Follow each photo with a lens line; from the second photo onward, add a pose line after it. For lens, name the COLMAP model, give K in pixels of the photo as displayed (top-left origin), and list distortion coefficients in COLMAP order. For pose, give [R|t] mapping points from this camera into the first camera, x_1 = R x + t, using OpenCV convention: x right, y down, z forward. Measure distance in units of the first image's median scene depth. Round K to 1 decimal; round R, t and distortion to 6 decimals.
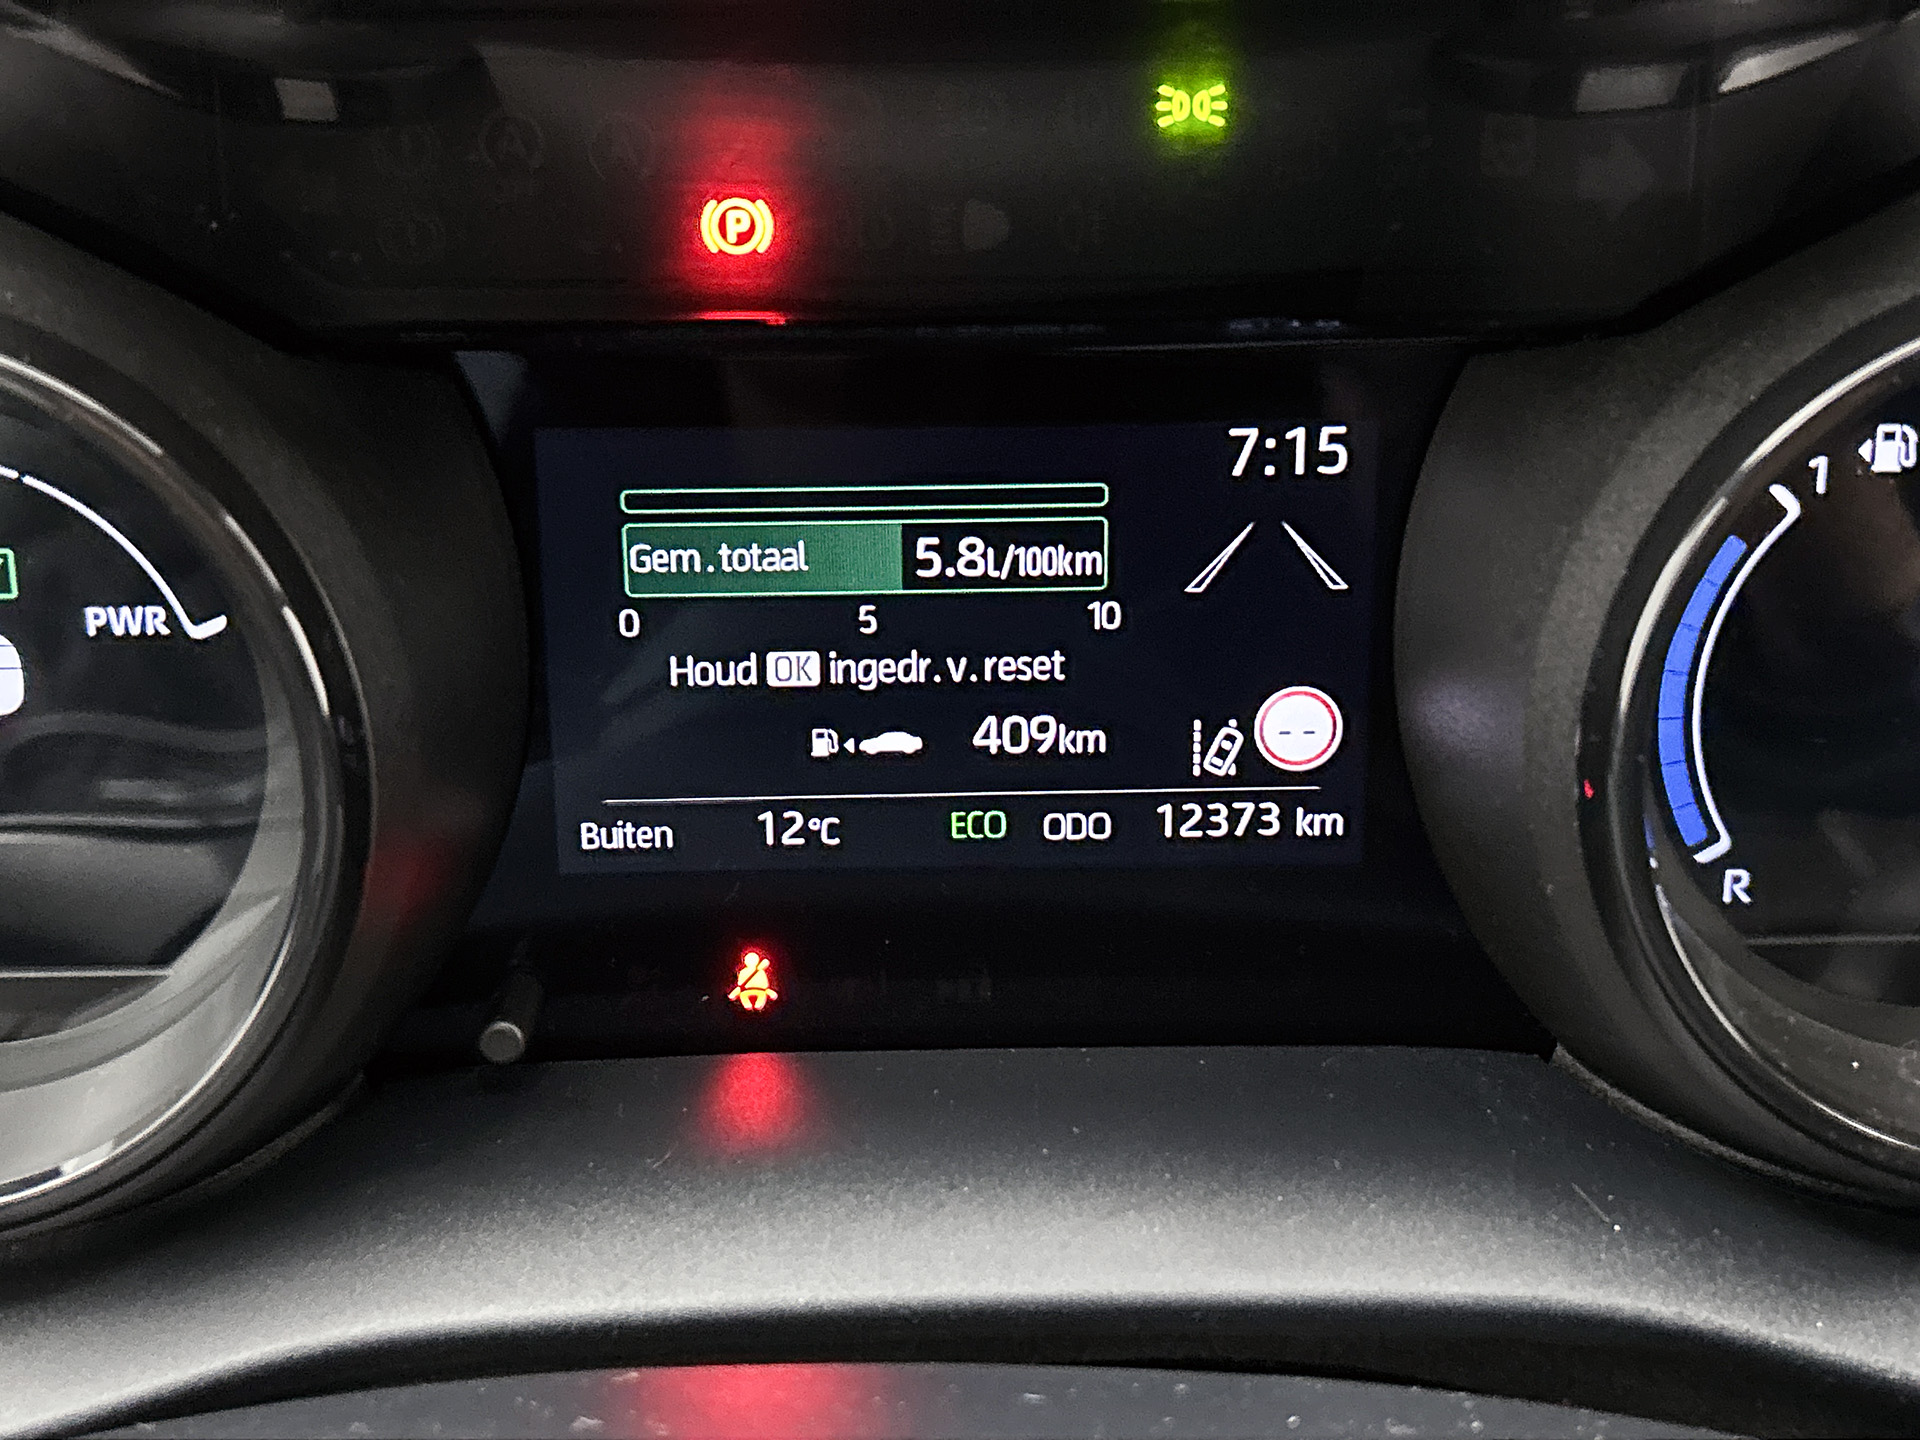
lens RADIAL K [[2396.6, 0, 960.4], [0, 2396.6, 722.7], [0, 0, 1]] dist [0.017605, 0.000000]
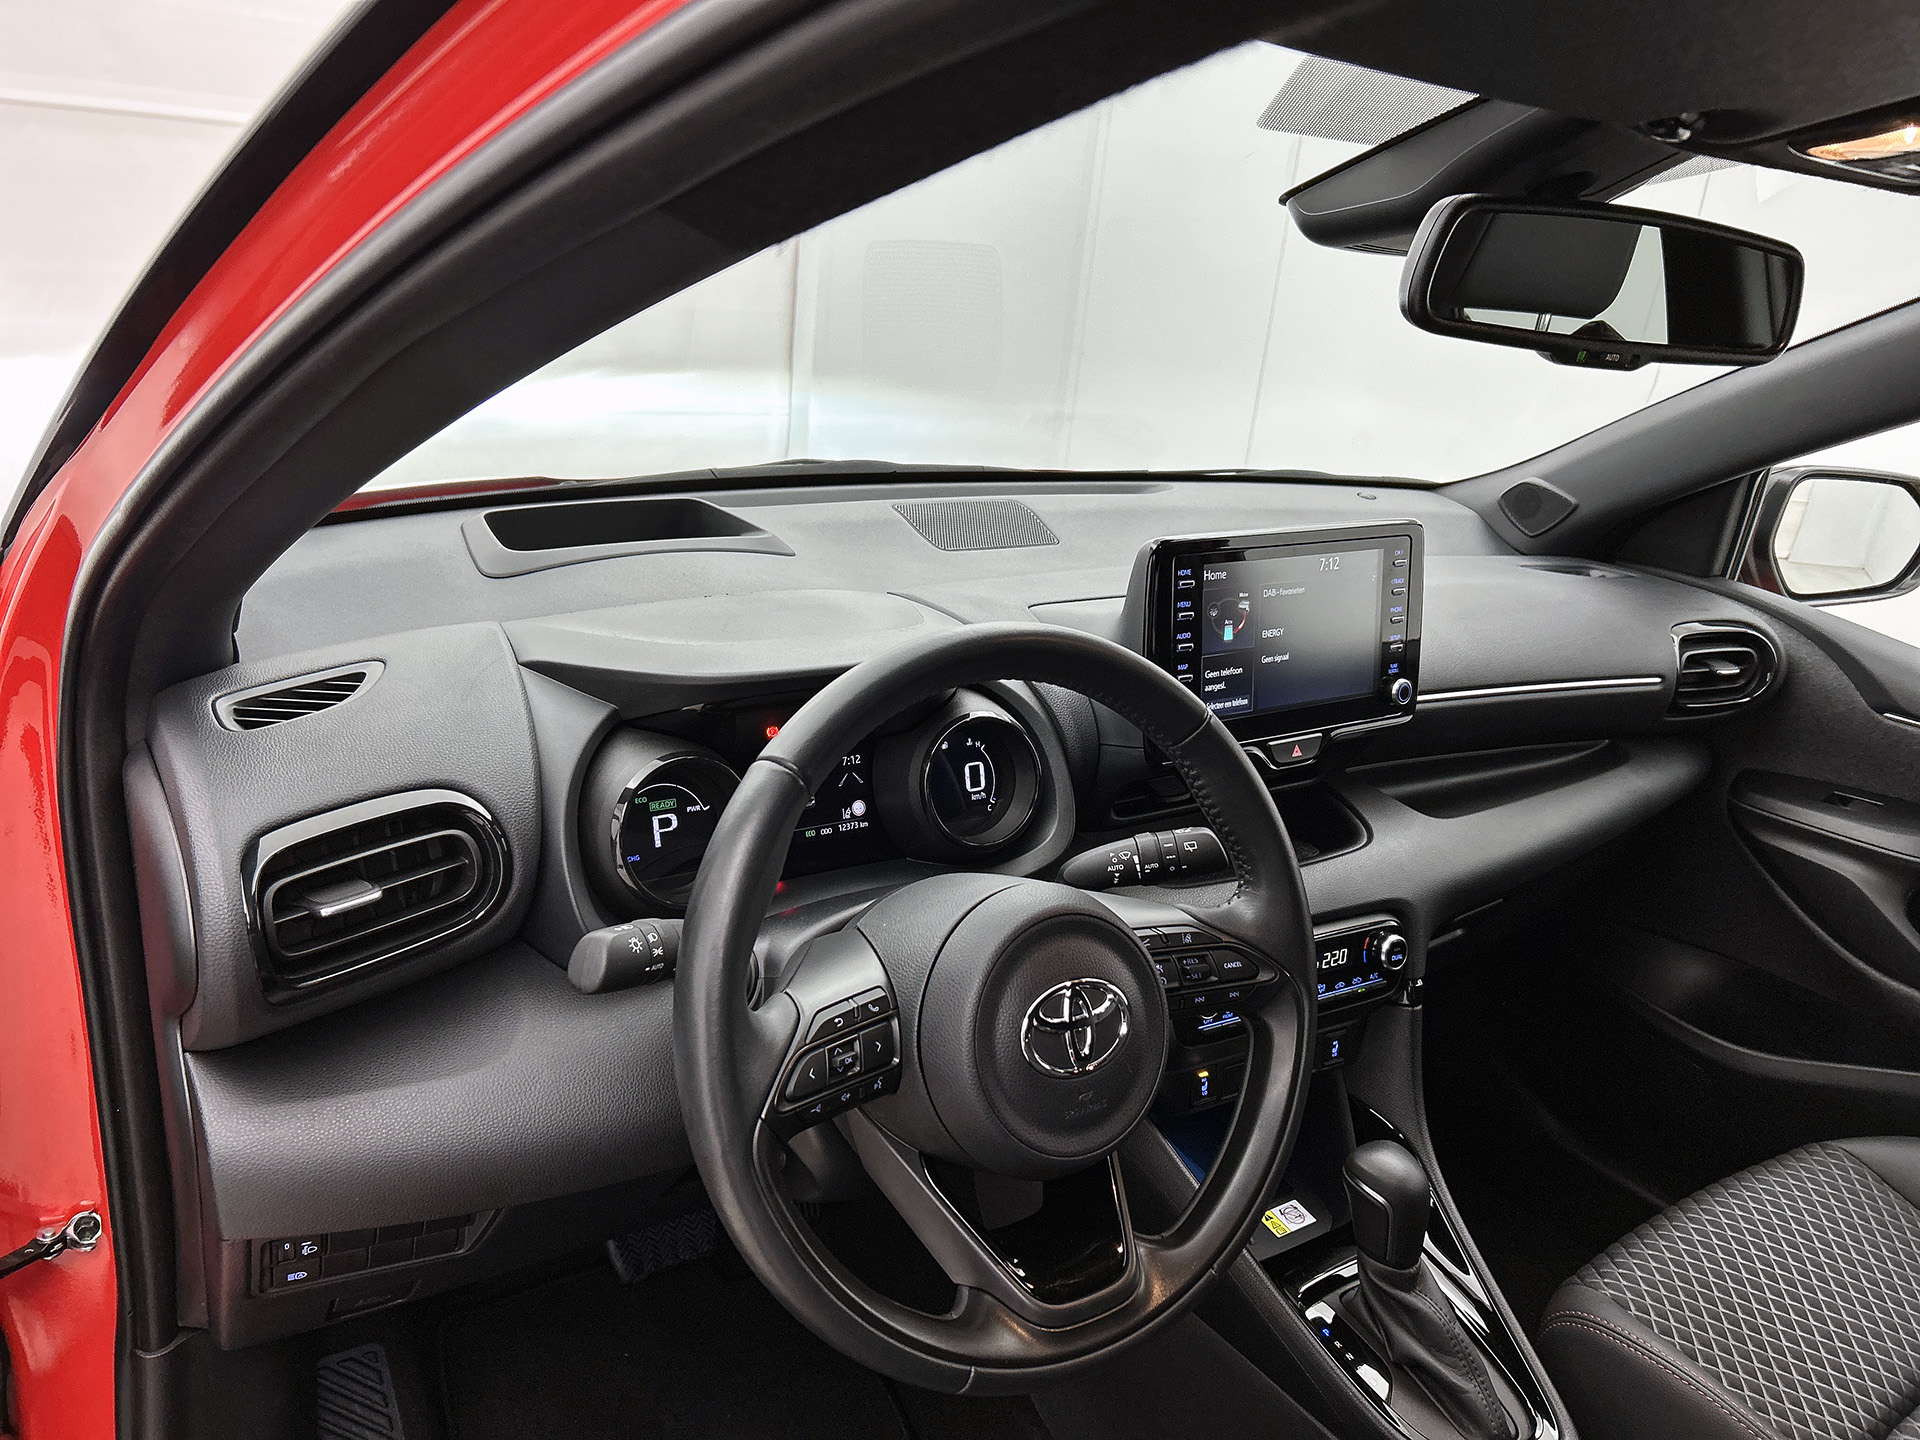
lens RADIAL K [[1466.7, 0, 958.2], [0, 1466.7, 731.1], [0, 0, 1]] dist [0.048912, -0.067654]
pose [[0.835537, -0.105688, 0.539173, -1.553047], [0.214453, 0.966219, -0.142933, 0.382725], [-0.505853, 0.235053, 0.829977, -2.097288]]
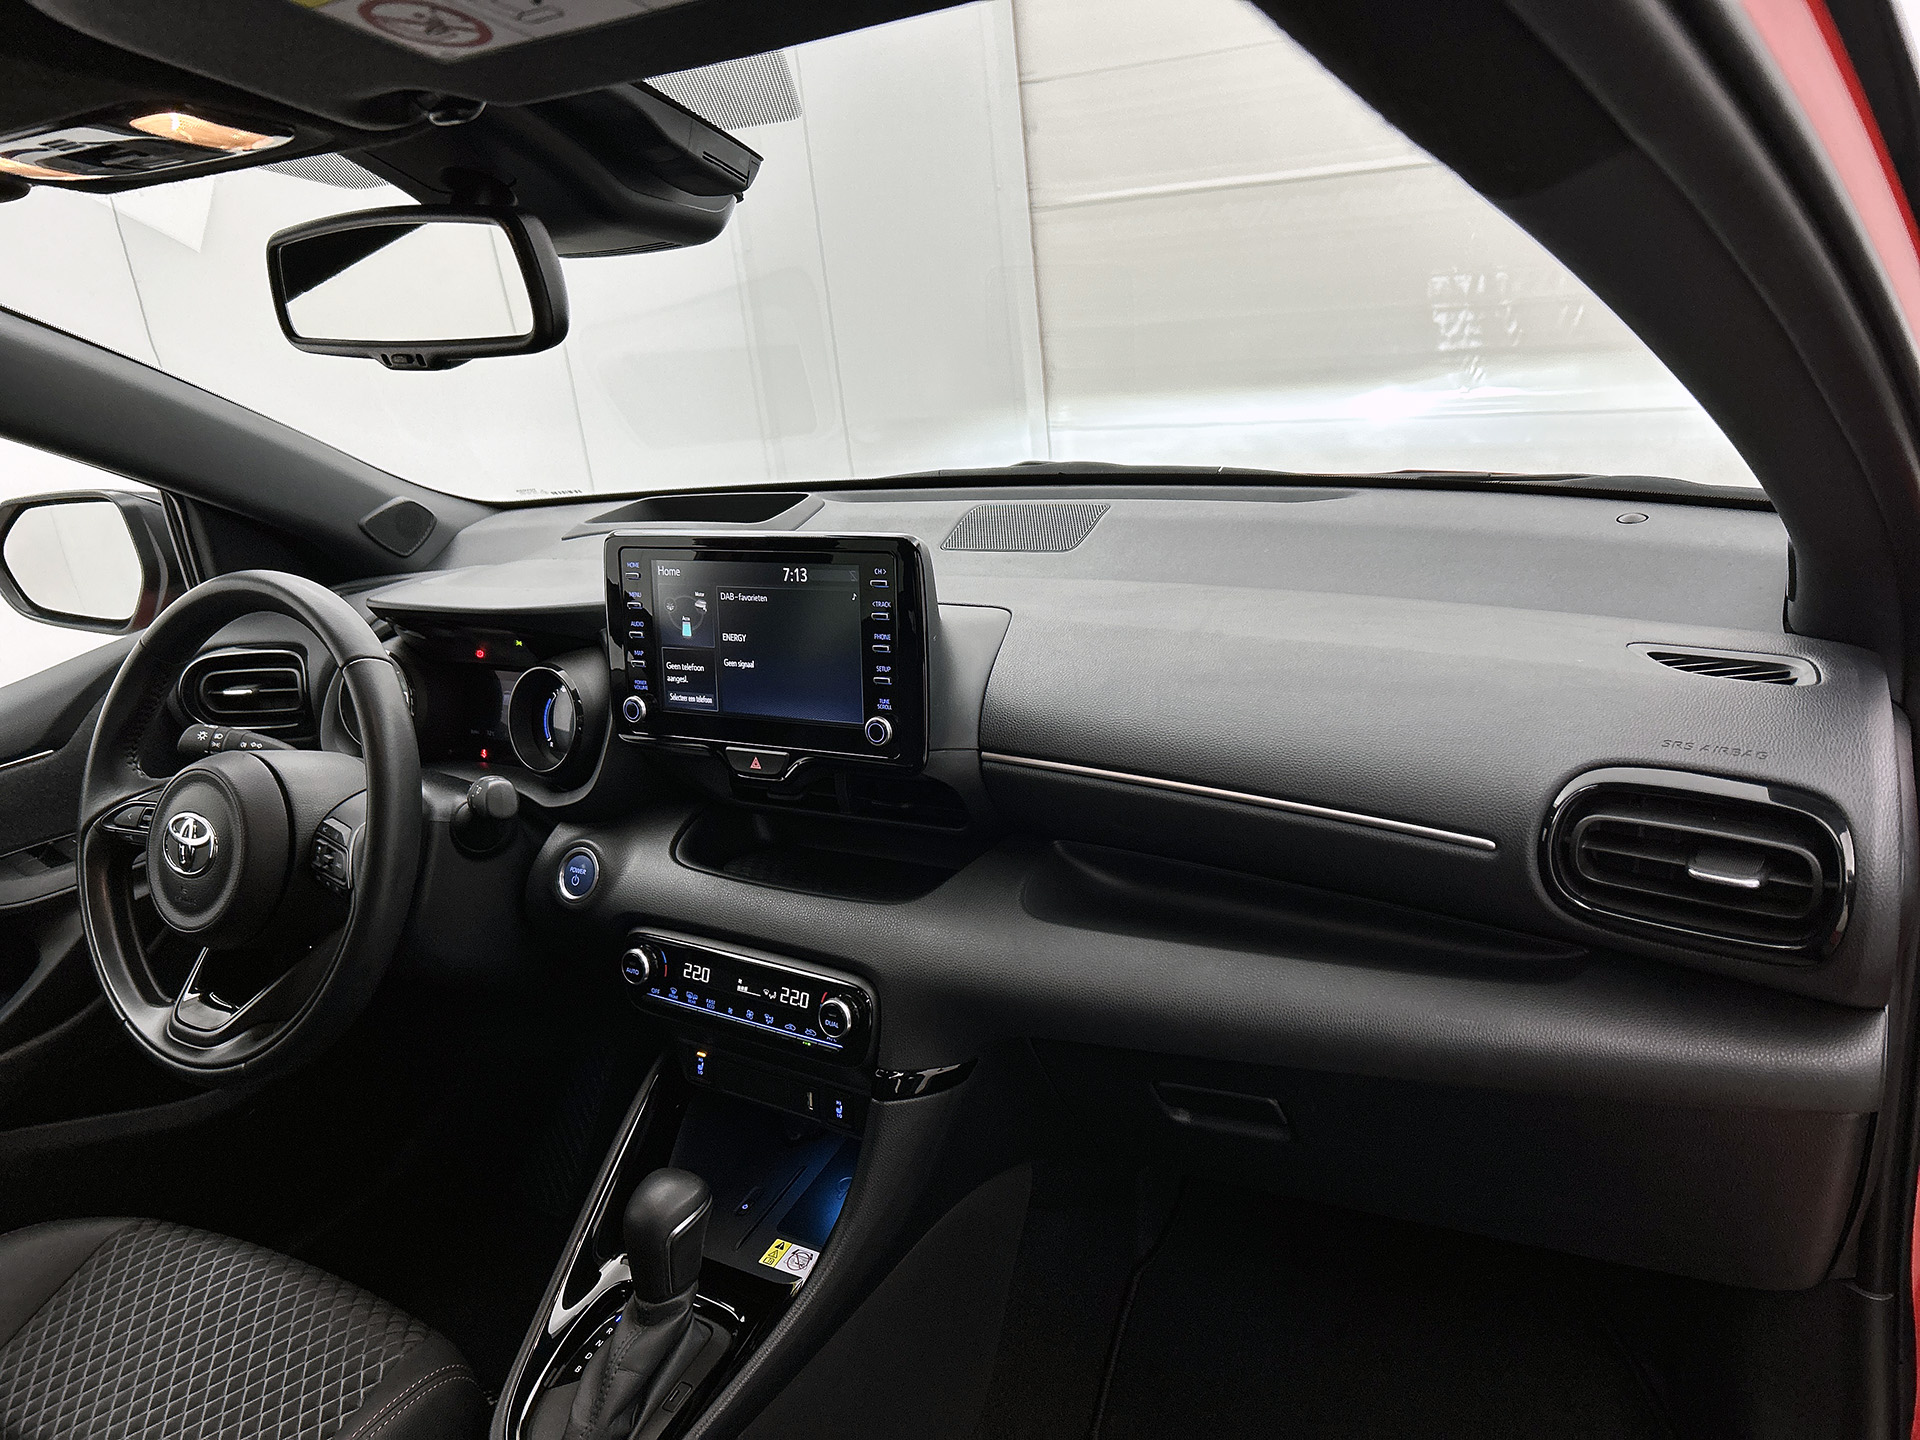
lens RADIAL K [[1466.7, 0, 958.4], [0, 1466.7, 721.5], [0, 0, 1]] dist [0.048912, -0.067654]
pose [[0.843552, 0.091840, -0.529137, 3.746722], [-0.201301, 0.967508, -0.152989, 0.436592], [0.497894, 0.235570, 0.834631, -2.214632]]
